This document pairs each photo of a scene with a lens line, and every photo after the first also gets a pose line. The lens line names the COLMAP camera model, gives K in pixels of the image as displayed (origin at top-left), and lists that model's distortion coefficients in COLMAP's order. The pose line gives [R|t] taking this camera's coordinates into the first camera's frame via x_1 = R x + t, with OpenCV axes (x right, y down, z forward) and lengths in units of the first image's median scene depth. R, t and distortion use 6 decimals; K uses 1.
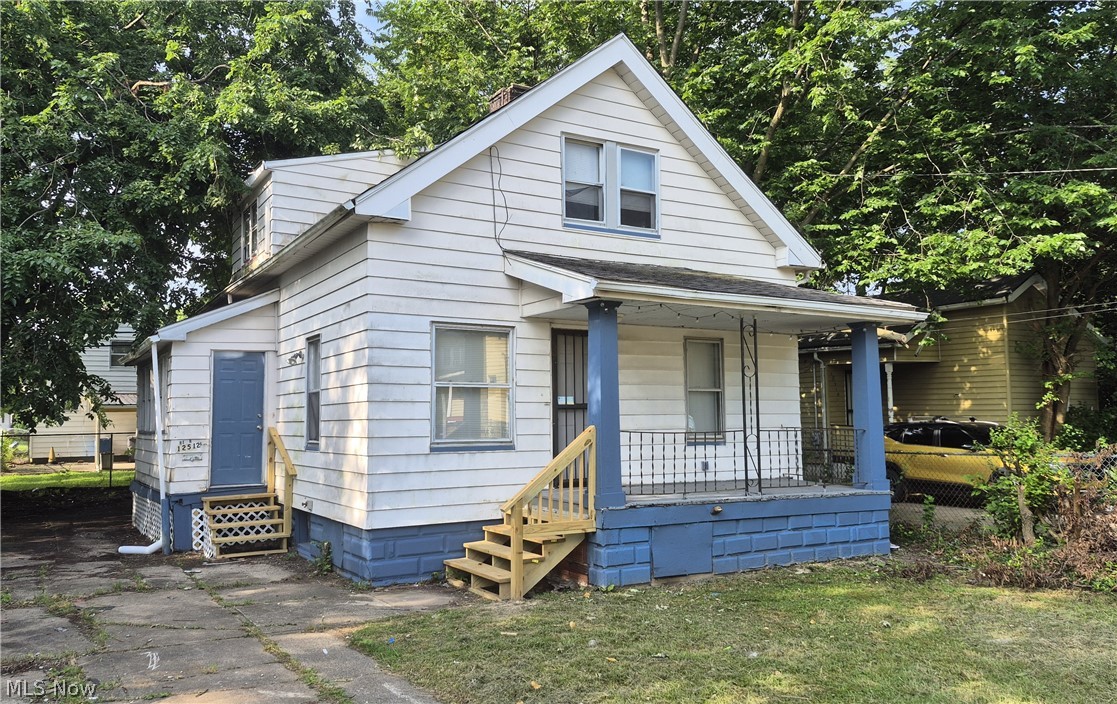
lens RADIAL K [[880.9, 0, 587.4], [0, 880.9, 387.3], [0, 0, 1]] dist [0.056250, -0.044499]
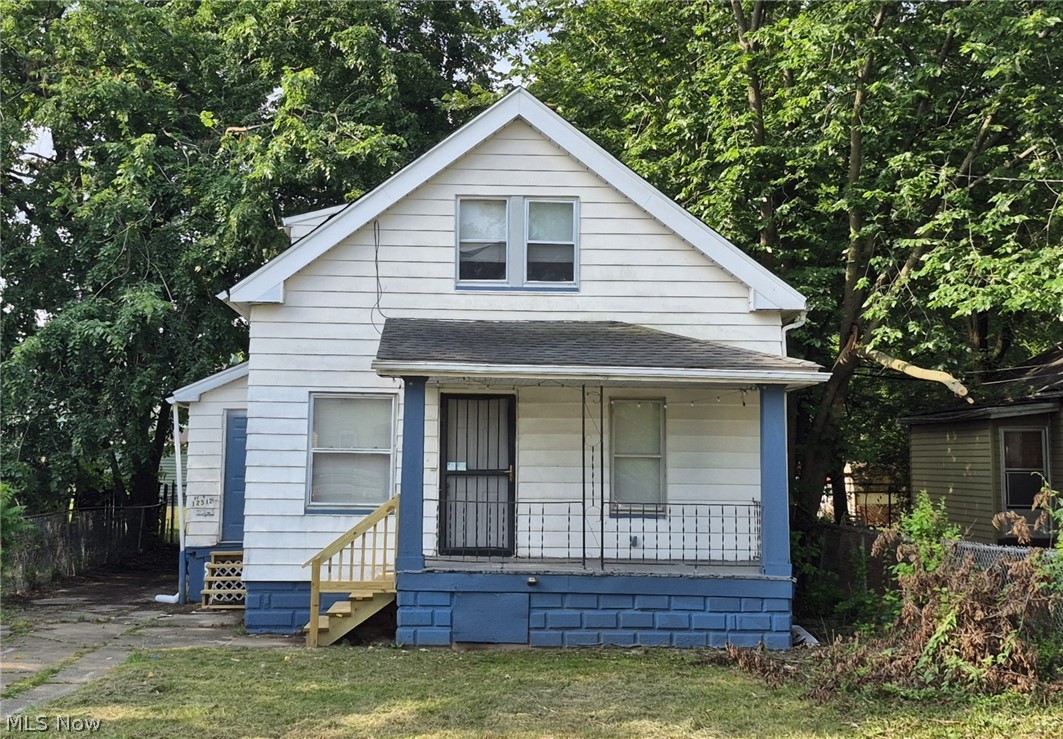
lens RADIAL K [[1525.5, 0, 531.4], [0, 1525.5, 368.4], [0, 0, 1]] dist [0.031821, 0.000000]
pose [[0.880807, -0.011932, -0.473325, 0.839128], [-0.002031, 0.999578, -0.028979, -0.044170], [0.473471, 0.026486, 0.880411, -0.452224]]
